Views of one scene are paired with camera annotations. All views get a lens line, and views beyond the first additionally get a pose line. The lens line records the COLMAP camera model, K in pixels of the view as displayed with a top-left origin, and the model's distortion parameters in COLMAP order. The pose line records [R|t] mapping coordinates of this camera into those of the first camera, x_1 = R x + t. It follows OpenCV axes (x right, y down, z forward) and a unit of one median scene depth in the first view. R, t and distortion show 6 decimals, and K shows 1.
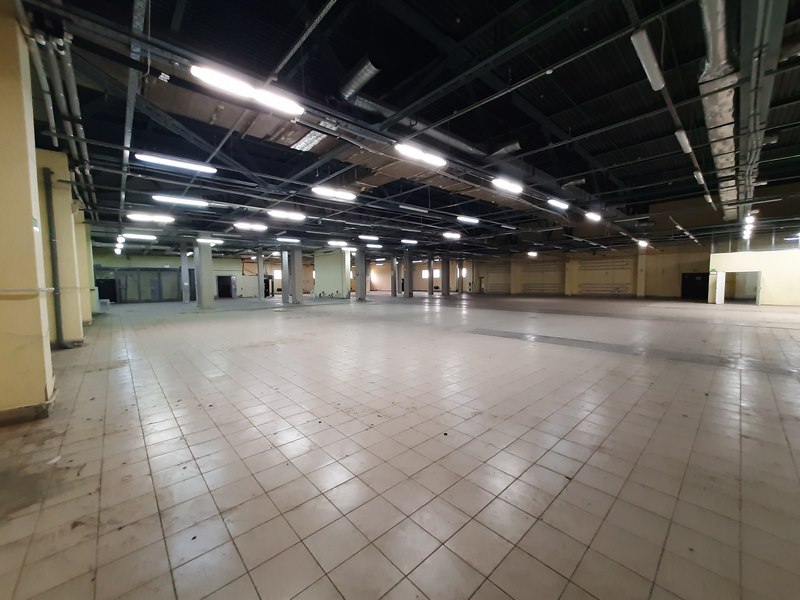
lens RADIAL K [[318.0, 0, 406.4], [0, 318.0, 300.8], [0, 0, 1]] dist [-0.003559, 0.000223]
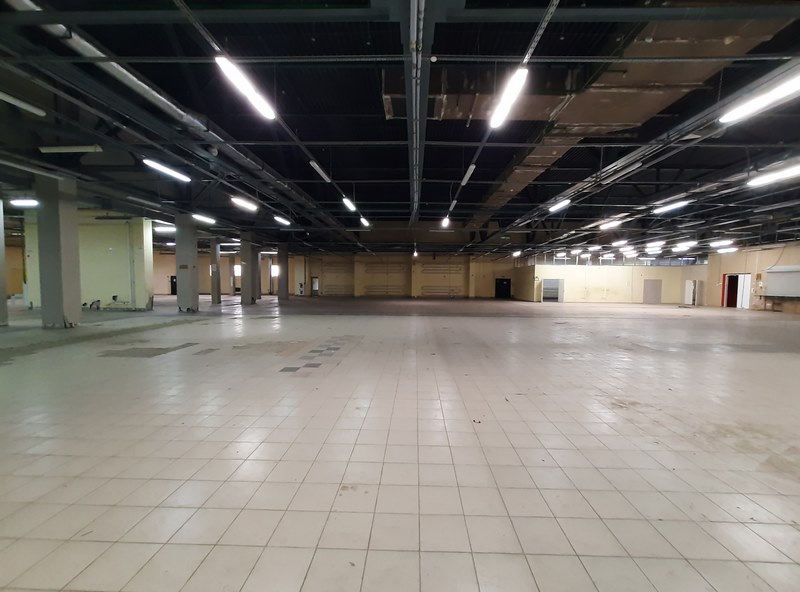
lens RADIAL K [[318.0, 0, 402.6], [0, 318.0, 297.4], [0, 0, 1]] dist [-0.003559, 0.000223]
pose [[0.701117, -0.016668, 0.712851, -0.249895], [0.026739, 0.999638, -0.002926, -0.014746], [-0.712544, 0.021113, 0.701309, 0.306919]]
